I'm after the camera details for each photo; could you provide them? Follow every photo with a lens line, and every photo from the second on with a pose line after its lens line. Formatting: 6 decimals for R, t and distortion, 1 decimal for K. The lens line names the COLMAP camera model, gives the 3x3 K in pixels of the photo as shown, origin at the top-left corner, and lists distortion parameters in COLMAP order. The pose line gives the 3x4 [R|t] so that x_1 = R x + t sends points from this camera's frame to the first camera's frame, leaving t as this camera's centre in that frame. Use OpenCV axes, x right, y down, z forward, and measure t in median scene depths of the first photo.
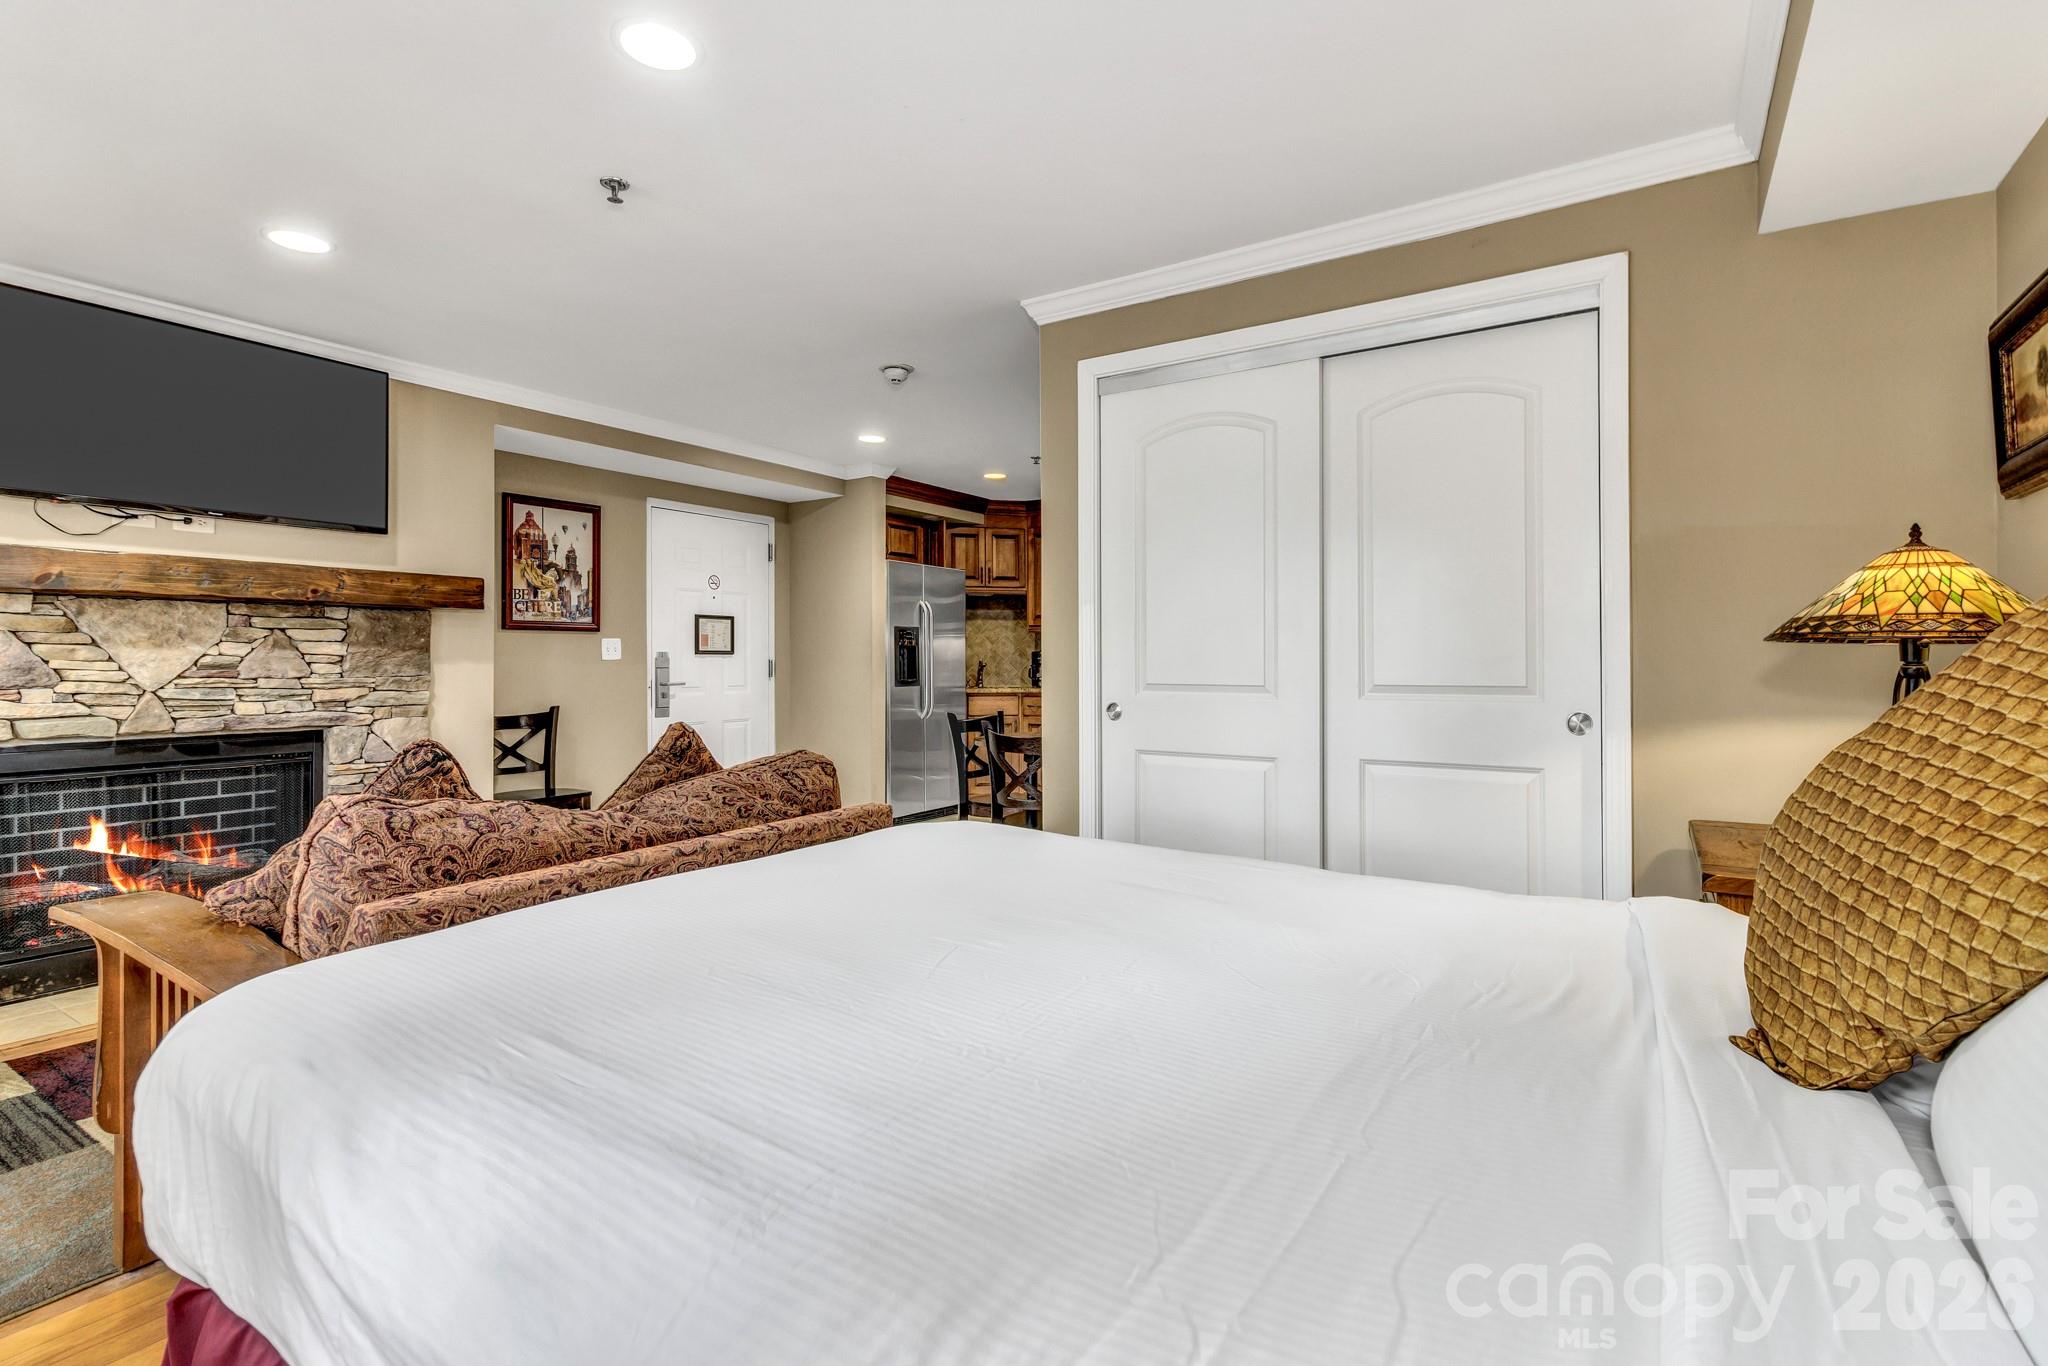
lens RADIAL K [[937.7, 0, 1034.6], [0, 937.7, 652.3], [0, 0, 1]] dist [-0.000216, 0.000588]
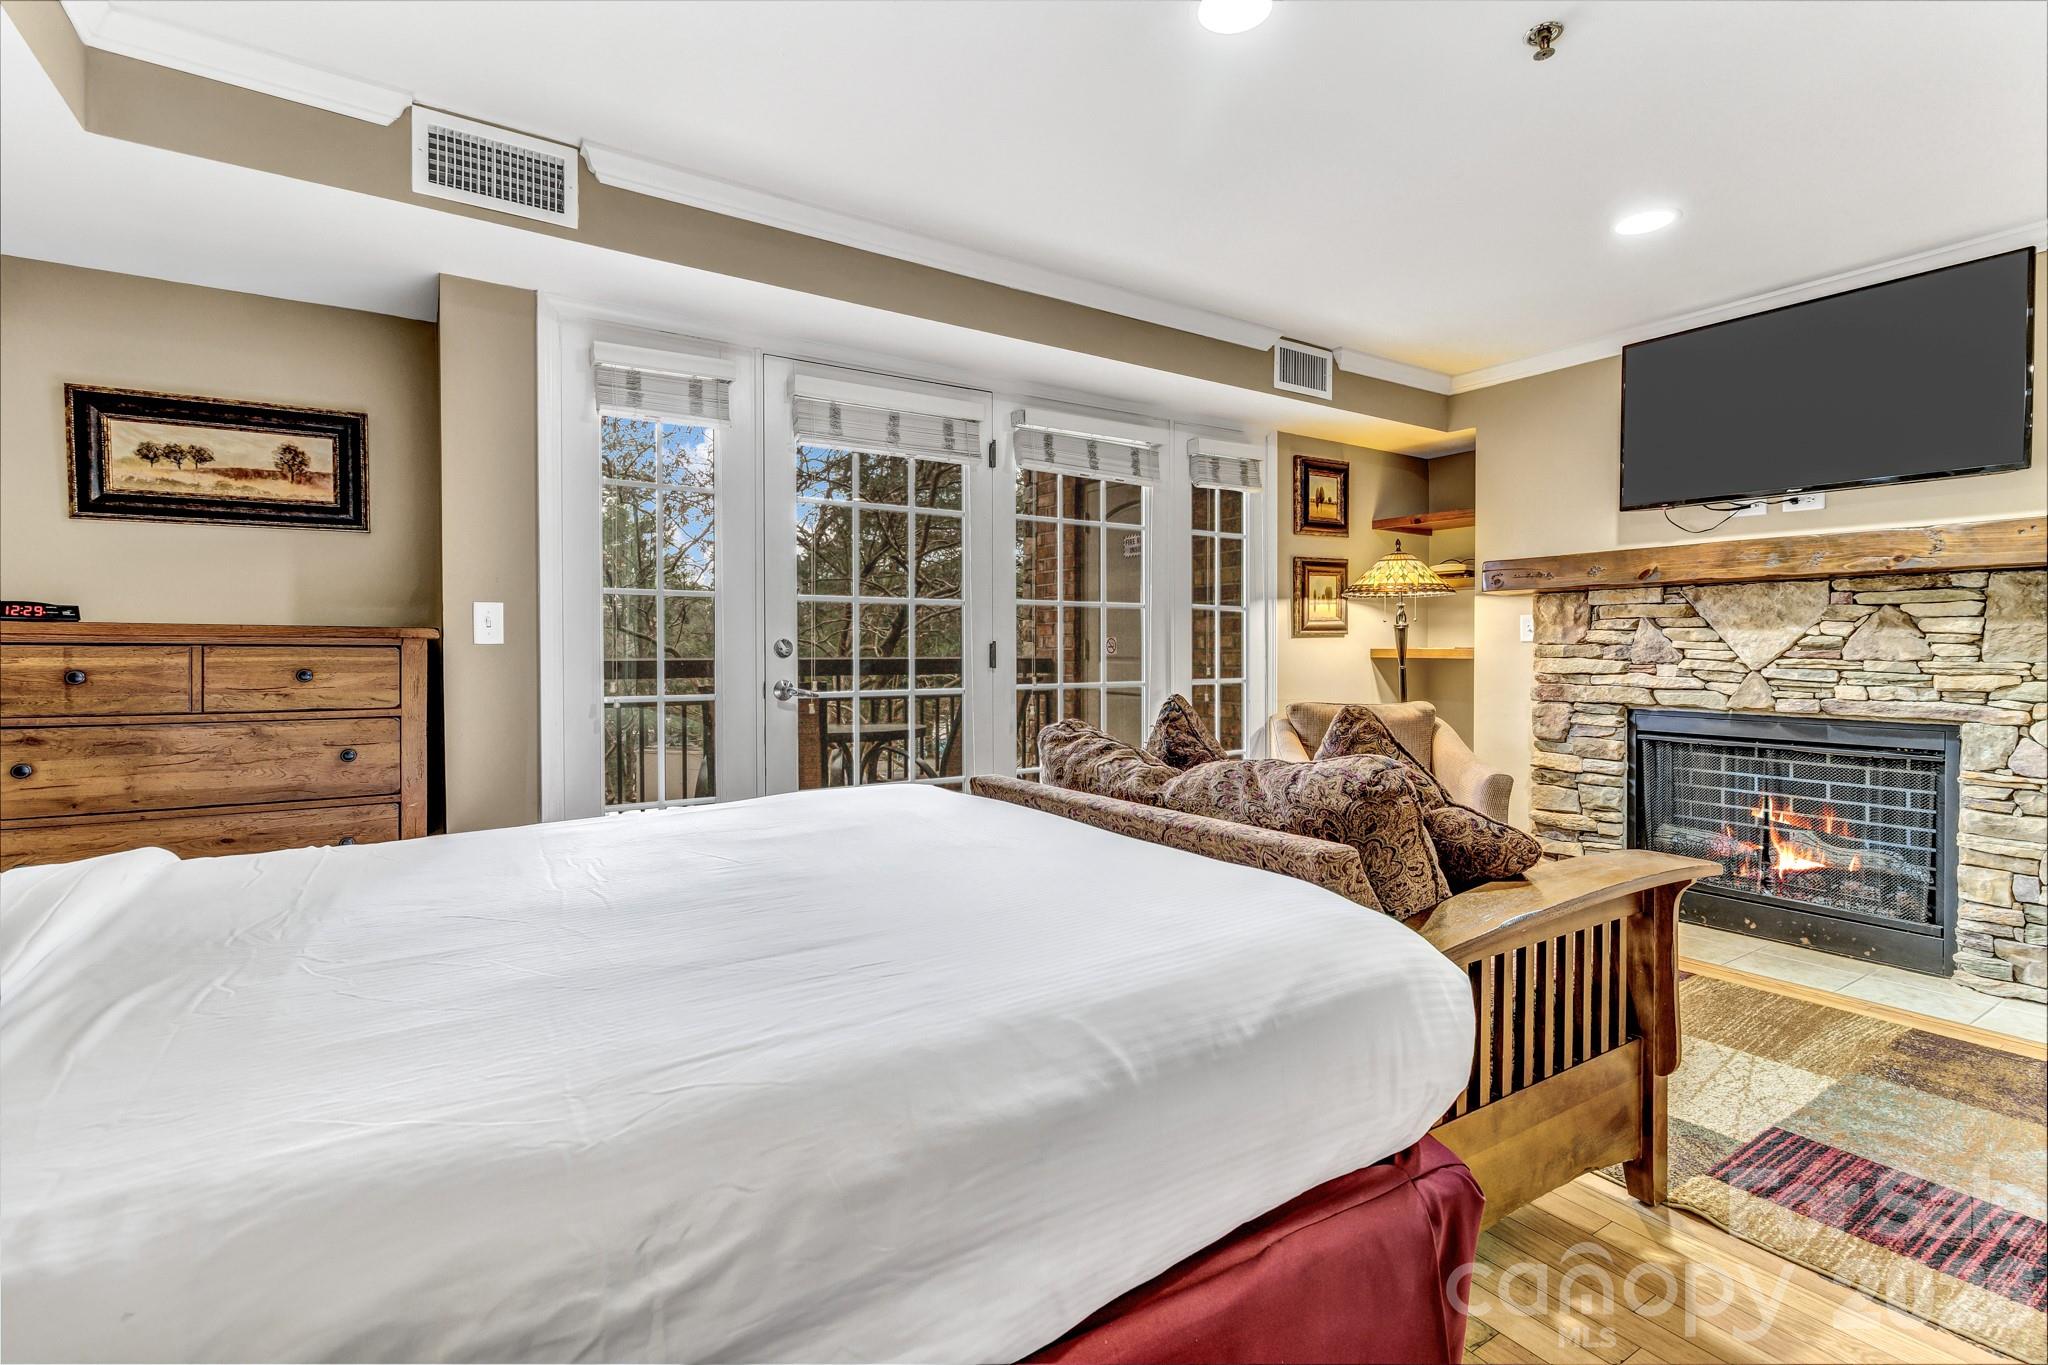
lens RADIAL K [[937.7, 0, 1035.6], [0, 937.7, 652.9], [0, 0, 1]] dist [-0.000216, 0.000588]
pose [[-0.423794, 0.004663, -0.905746, 0.307162], [0.006419, 0.999977, 0.002145, 0.012786], [0.905736, -0.004905, -0.423815, 0.617806]]
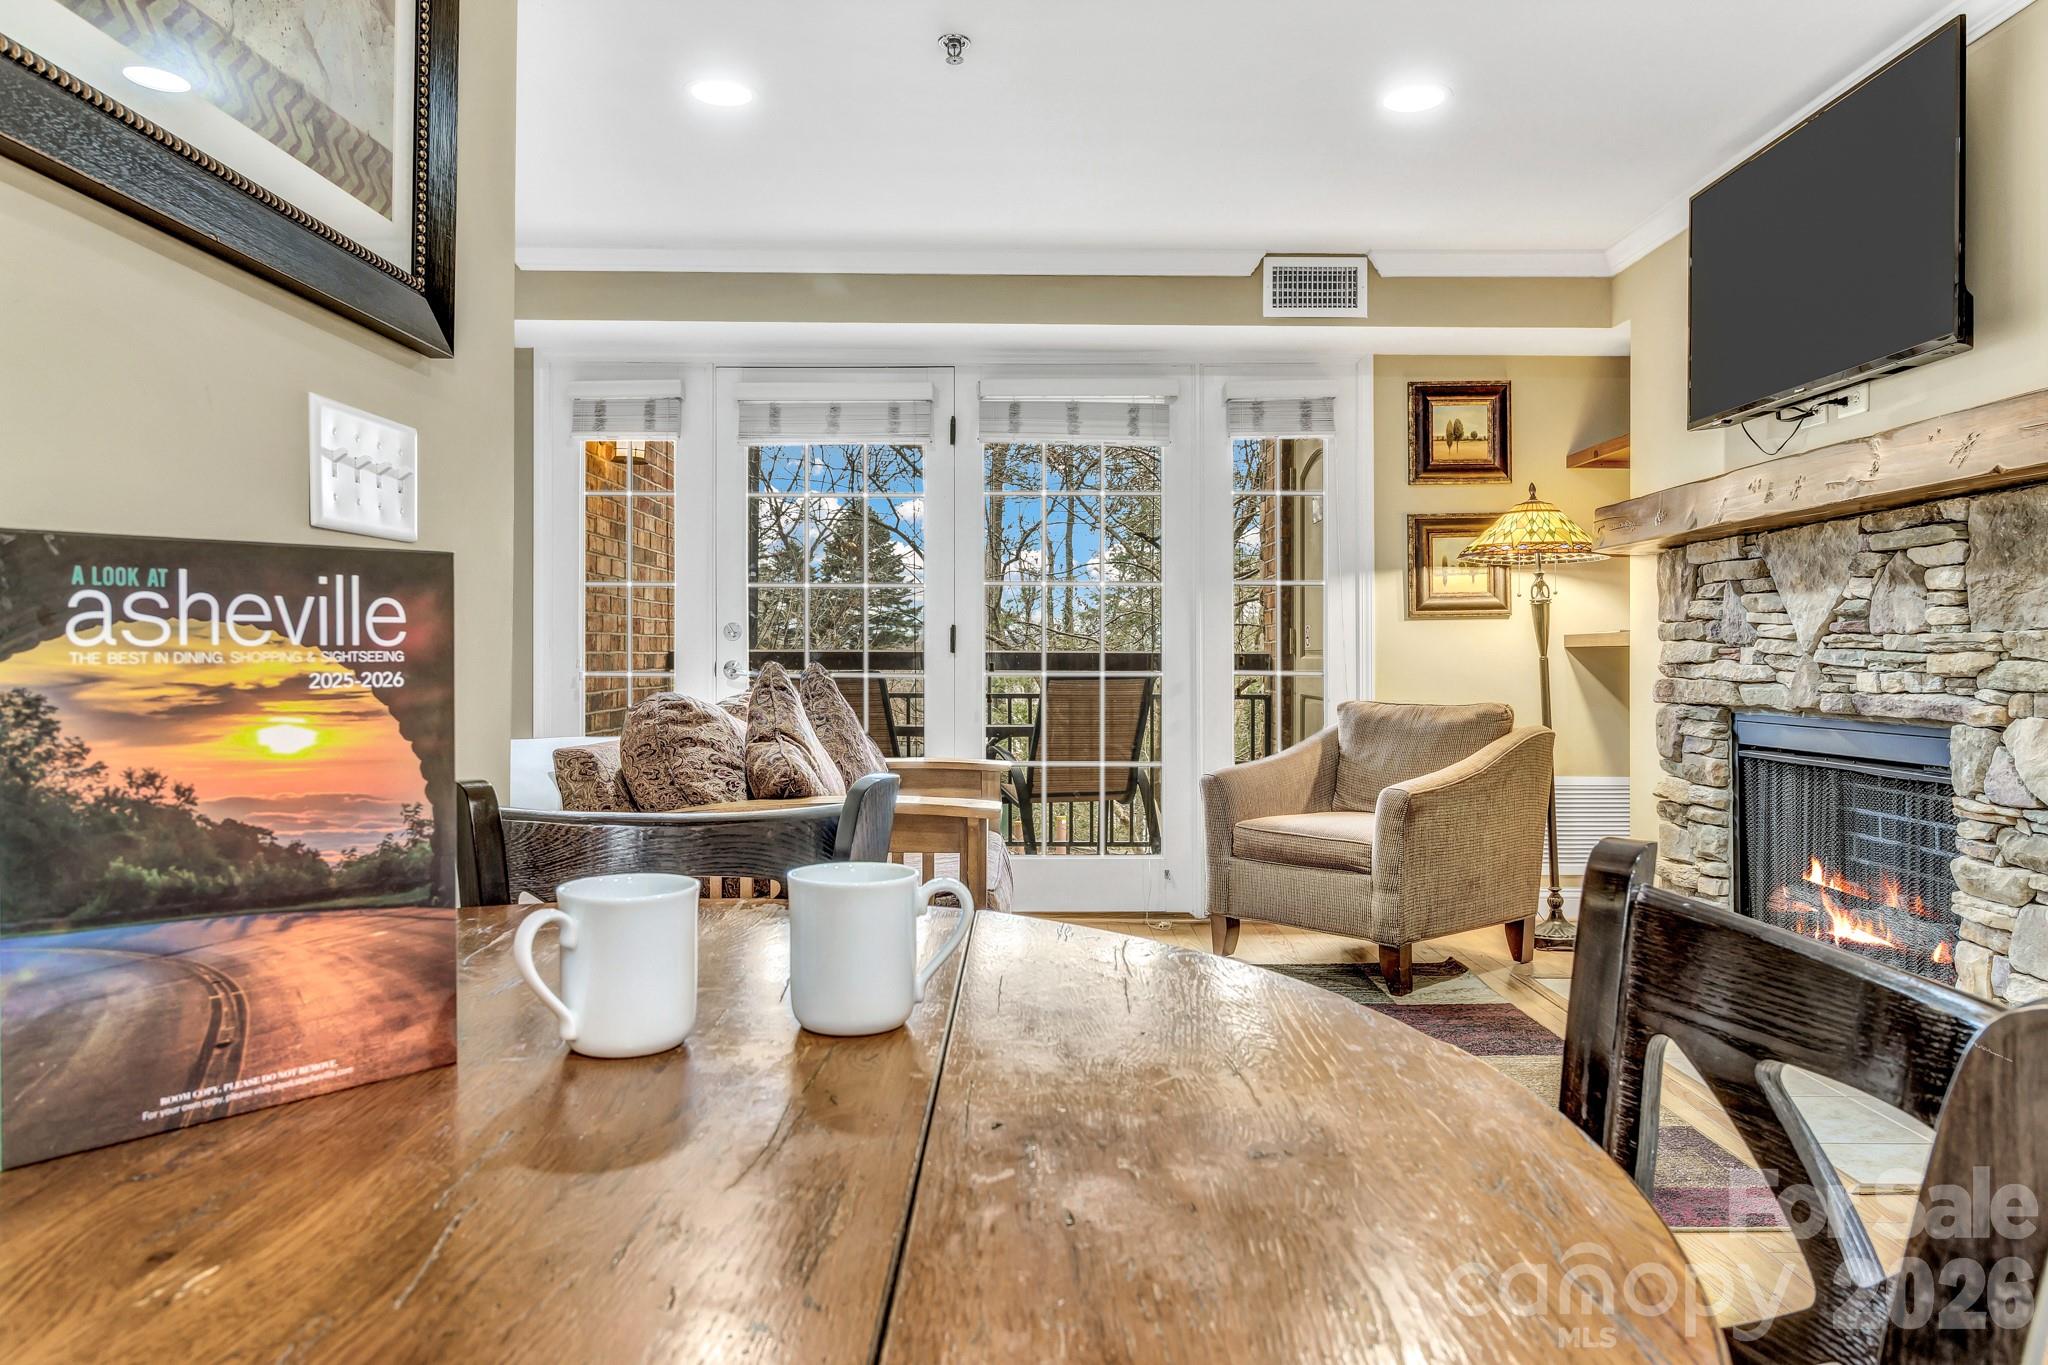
lens RADIAL K [[1373.8, 0, 1028.8], [0, 1373.8, 654.5], [0, 0, 1]] dist [-0.012469, 0.002714]
pose [[-0.845863, -0.004334, -0.533383, 0.113688], [0.001467, 0.999944, -0.010453, 0.046441], [0.533398, -0.009624, -0.845810, 1.360546]]
